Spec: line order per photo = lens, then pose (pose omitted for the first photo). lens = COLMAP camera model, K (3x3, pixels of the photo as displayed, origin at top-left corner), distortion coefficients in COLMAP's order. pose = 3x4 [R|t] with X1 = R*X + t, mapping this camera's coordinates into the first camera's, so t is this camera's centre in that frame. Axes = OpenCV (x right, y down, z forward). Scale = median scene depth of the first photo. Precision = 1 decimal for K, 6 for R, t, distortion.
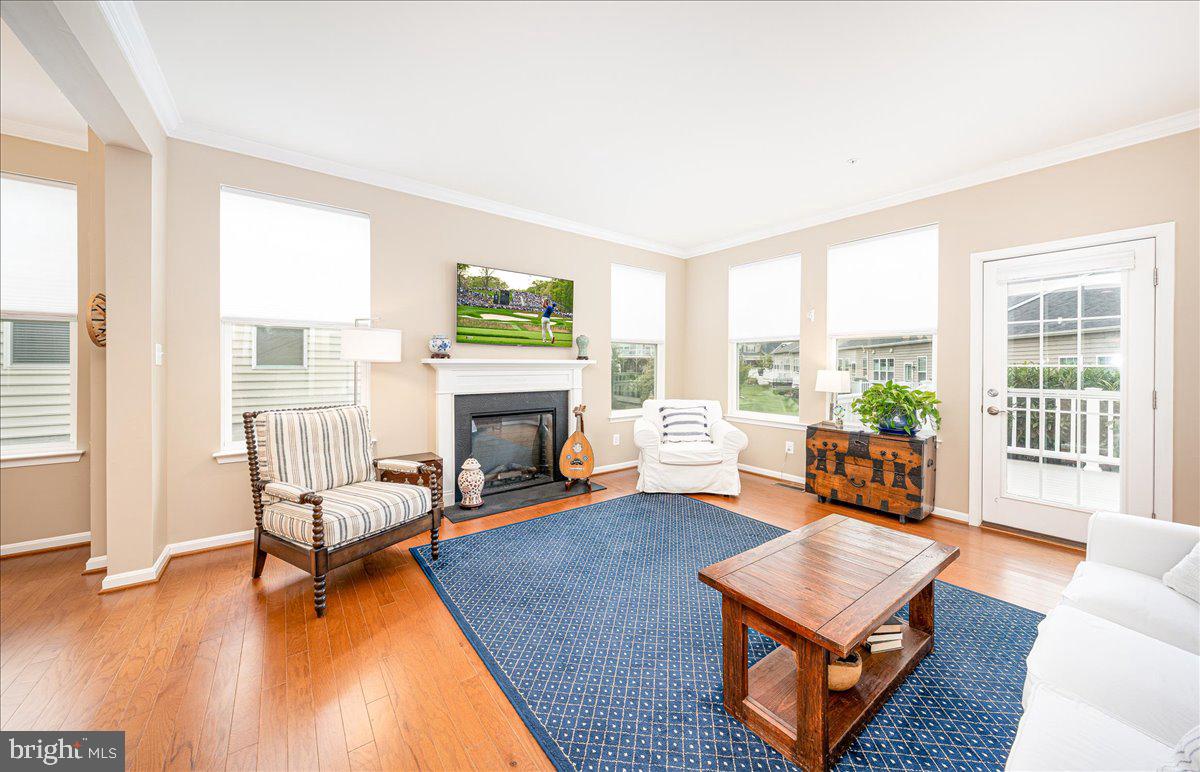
lens RADIAL K [[414.3, 0, 599.0], [0, 414.3, 366.7], [0, 0, 1]] dist [-0.002791, 0.000049]
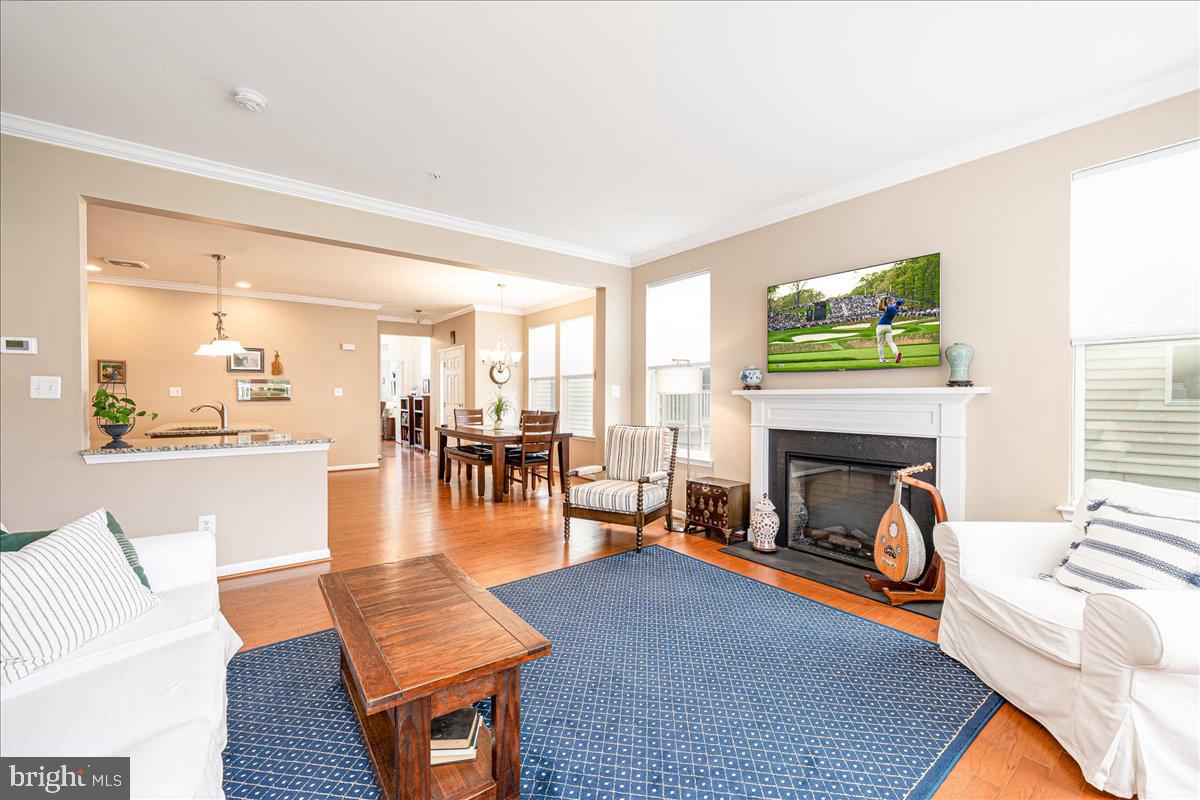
lens RADIAL K [[491.2, 0, 602.9], [0, 491.2, 400.6], [0, 0, 1]] dist [0.001043, 0.000734]
pose [[-0.002371, 0.004573, -0.999987, 0.746863], [-0.005418, 0.999975, 0.004586, 0.002138], [0.999983, 0.005429, -0.002346, 0.617783]]
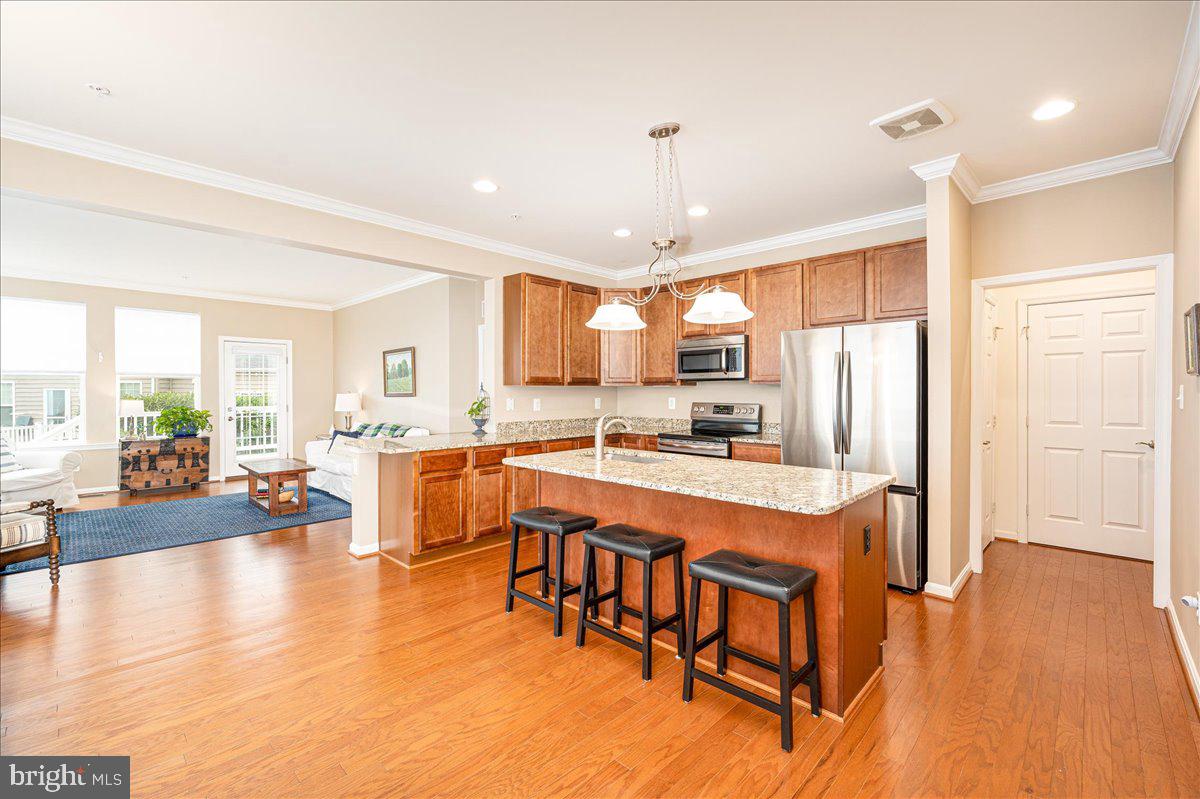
lens RADIAL K [[517.3, 0, 604.5], [0, 517.3, 396.5], [0, 0, 1]] dist [0.002558, -0.000503]
pose [[-0.152606, -0.017160, 0.988138, -1.437902], [0.003238, 0.999835, 0.017863, -0.029685], [-0.988282, 0.005926, -0.152525, -0.307787]]
